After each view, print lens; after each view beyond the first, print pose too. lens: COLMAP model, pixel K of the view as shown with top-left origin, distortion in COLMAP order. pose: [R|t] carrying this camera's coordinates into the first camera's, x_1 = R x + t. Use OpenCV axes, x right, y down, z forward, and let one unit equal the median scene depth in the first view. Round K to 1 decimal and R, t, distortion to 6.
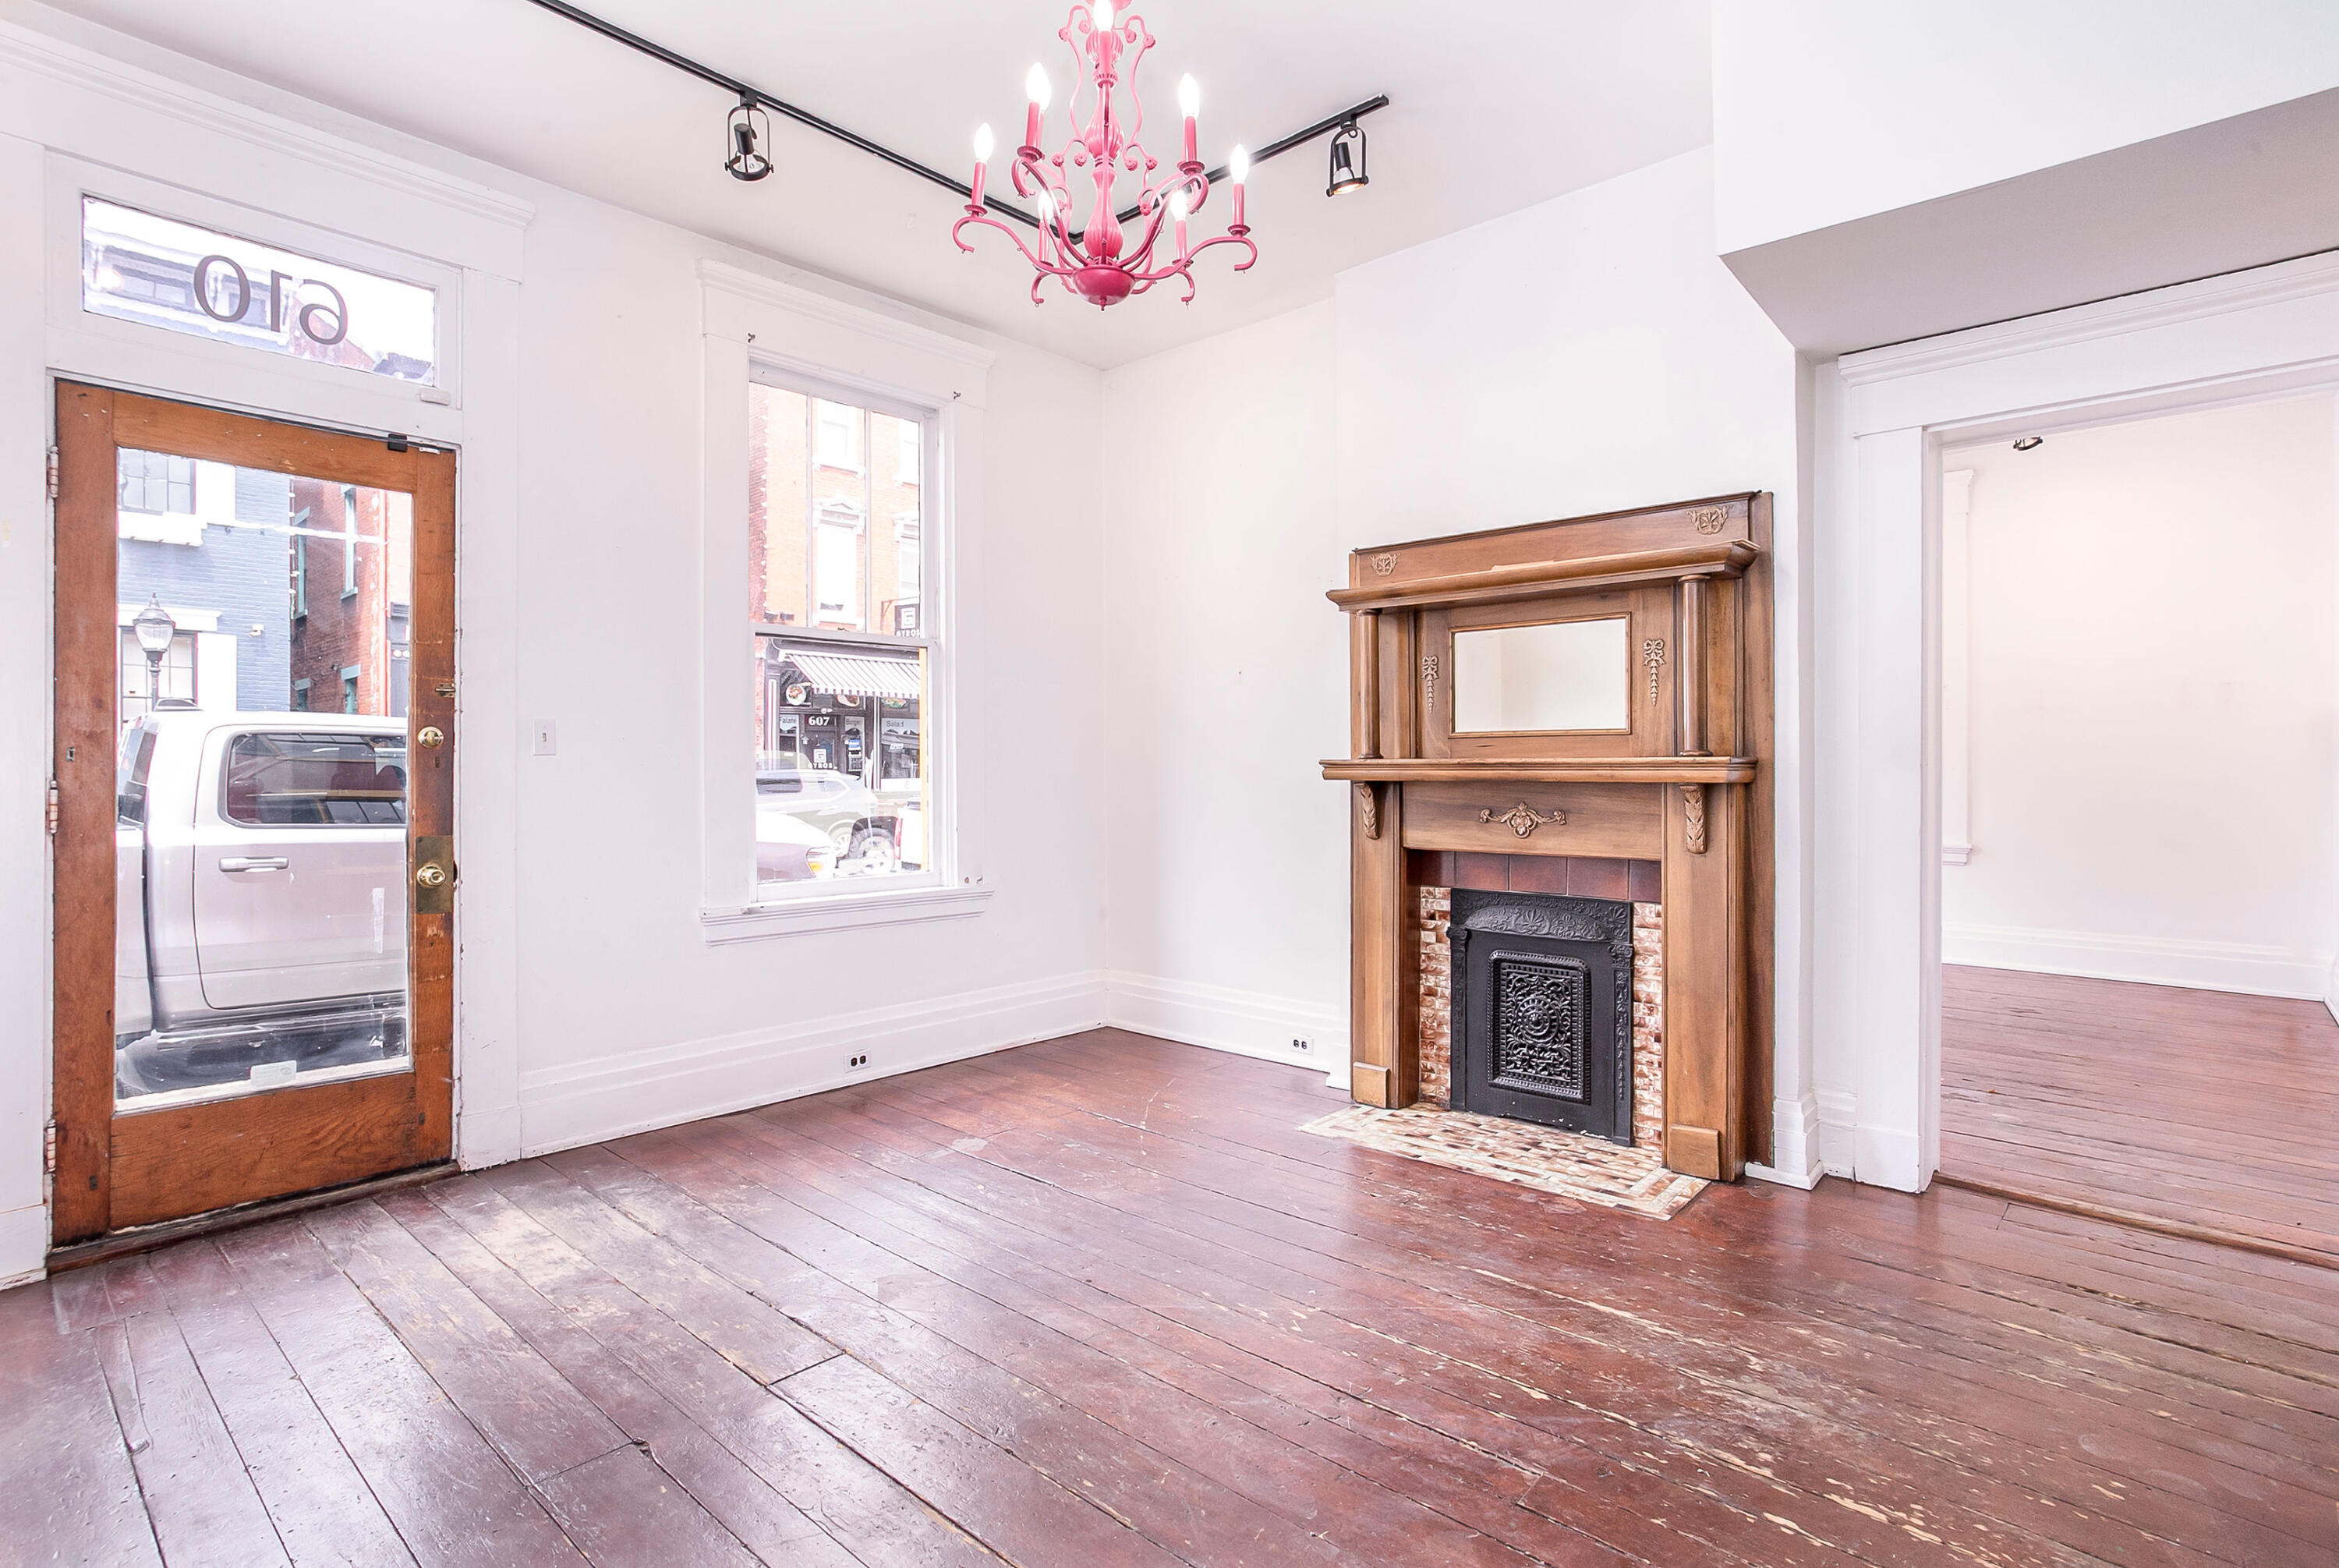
lens RADIAL K [[1161.2, 0, 1149.4], [0, 1161.2, 775.2], [0, 0, 1]] dist [-0.048352, 0.028378]
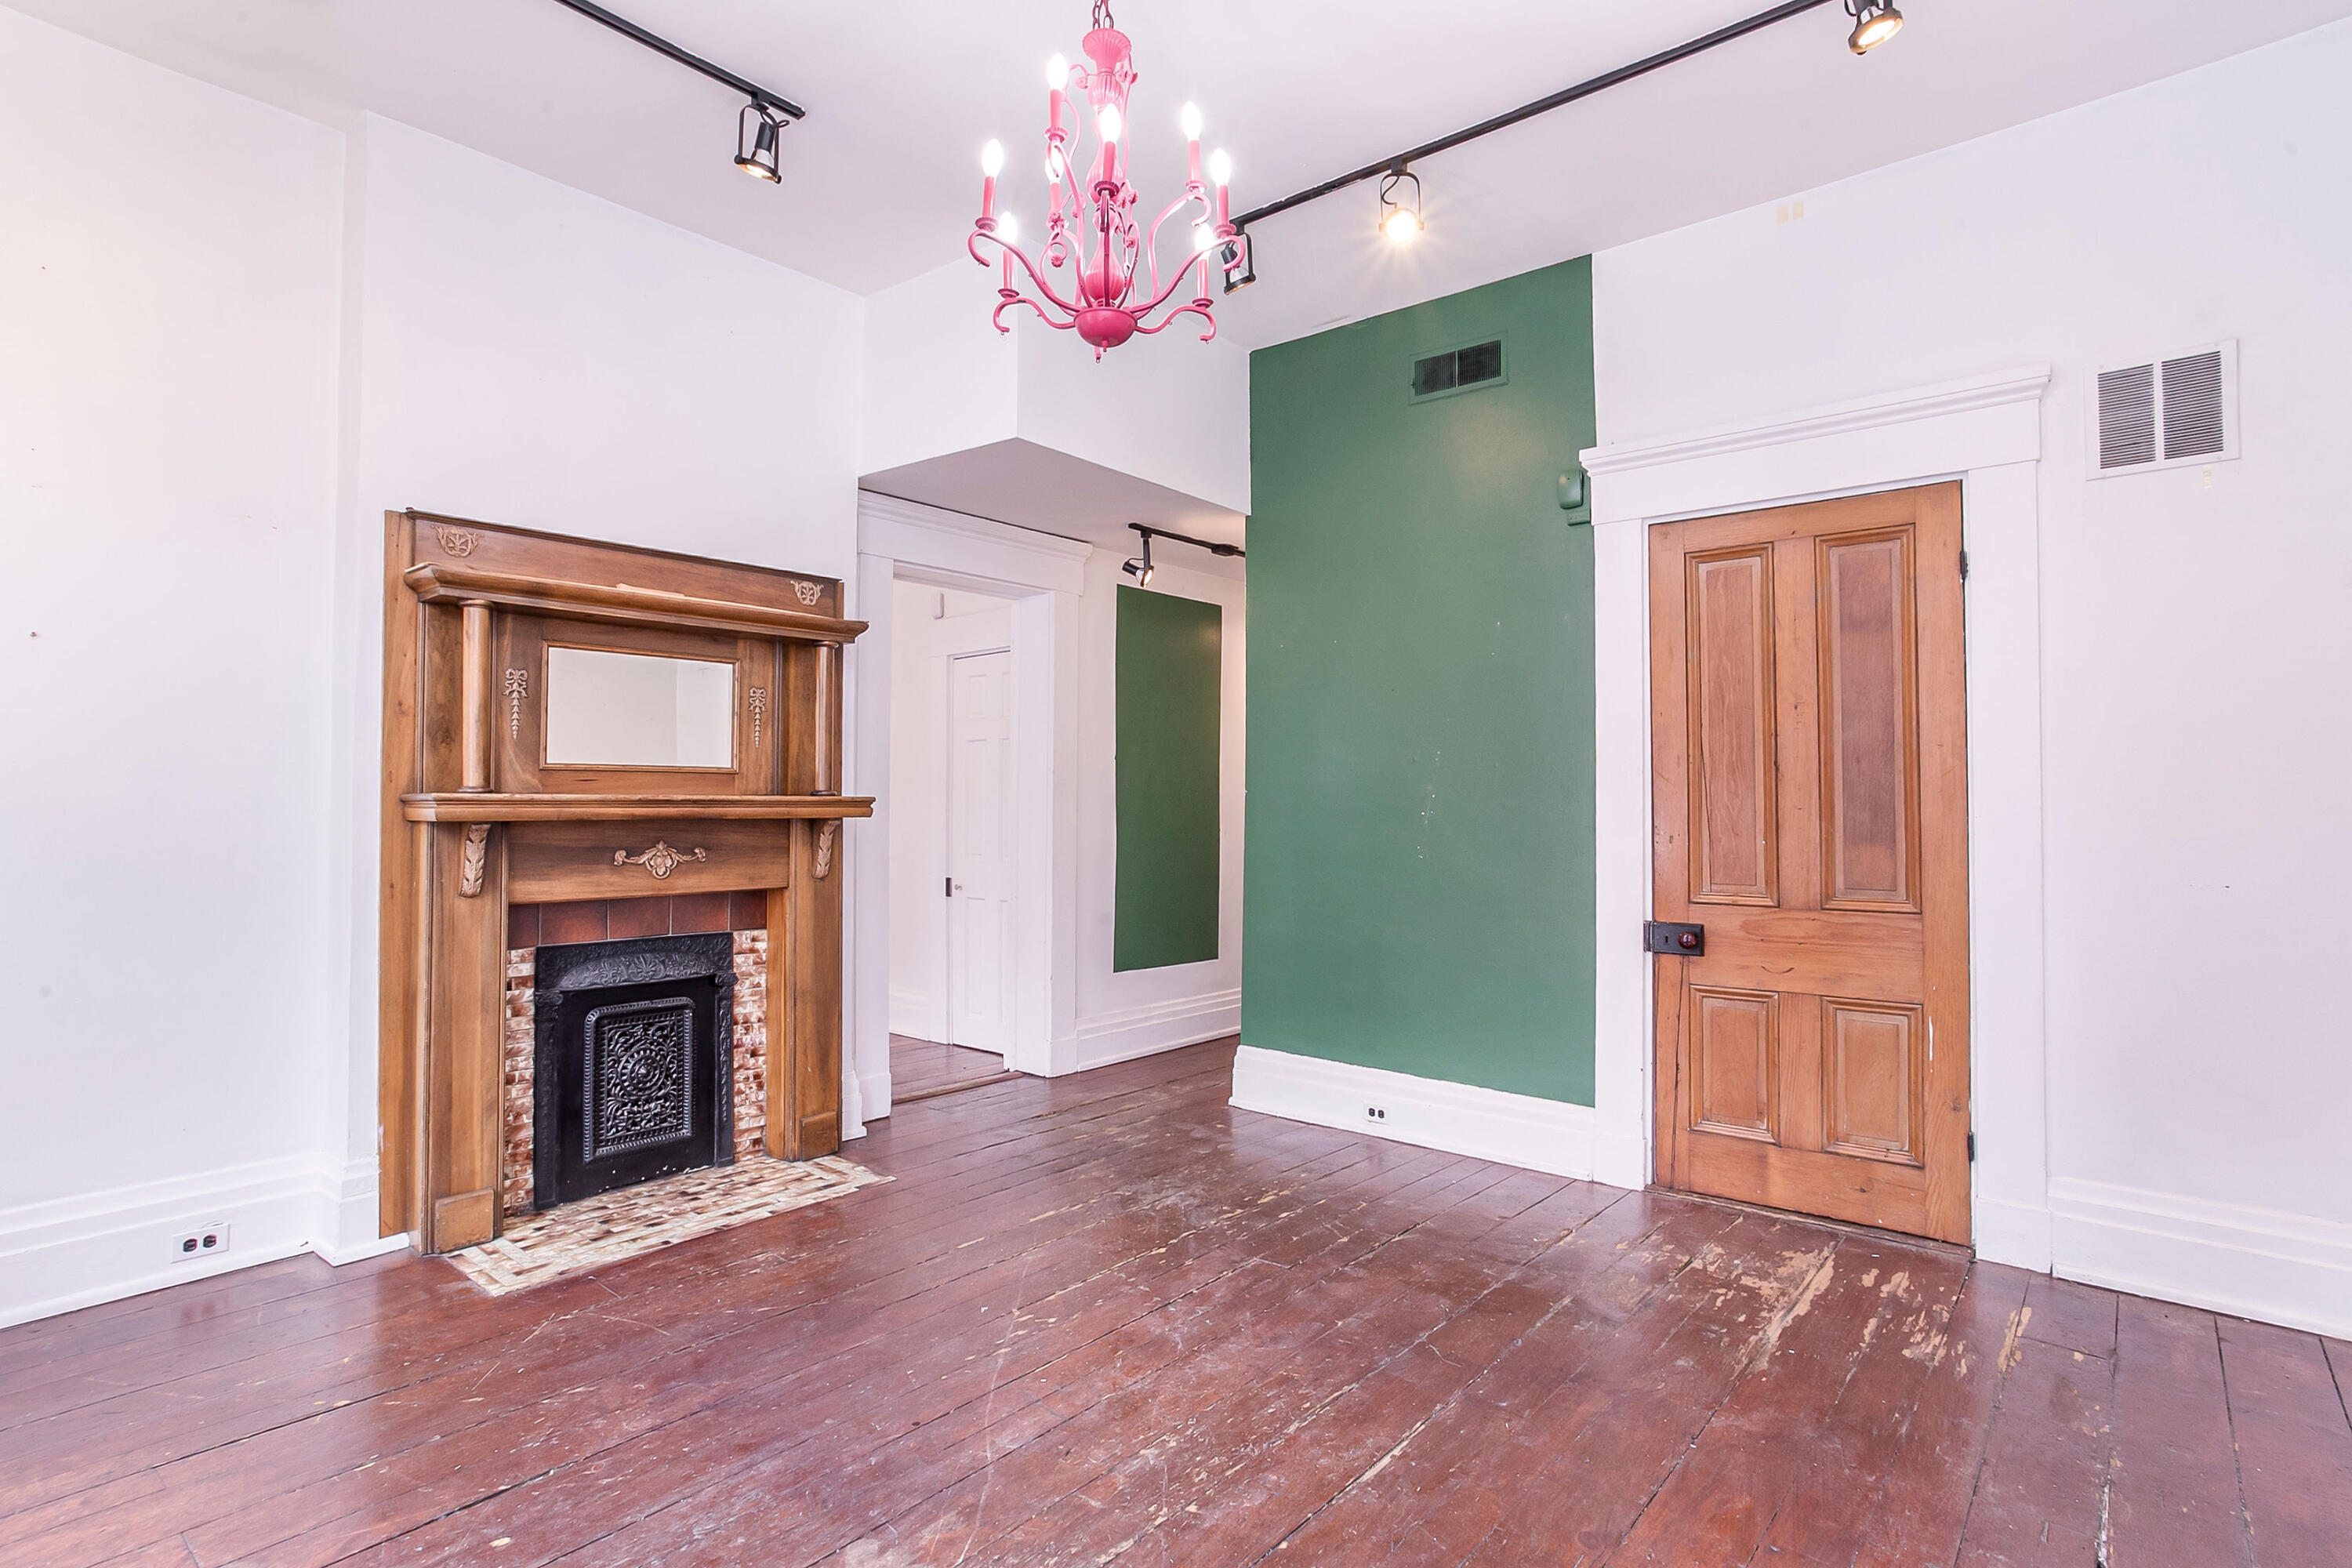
lens RADIAL K [[1146.7, 0, 1233.0], [0, 1146.7, 781.5], [0, 0, 1]] dist [-0.058529, 0.025420]
pose [[-0.064382, 0.021133, 0.997702, -0.656837], [0.005493, 0.999768, -0.020822, -0.003430], [-0.997910, 0.004139, -0.064483, 0.611275]]
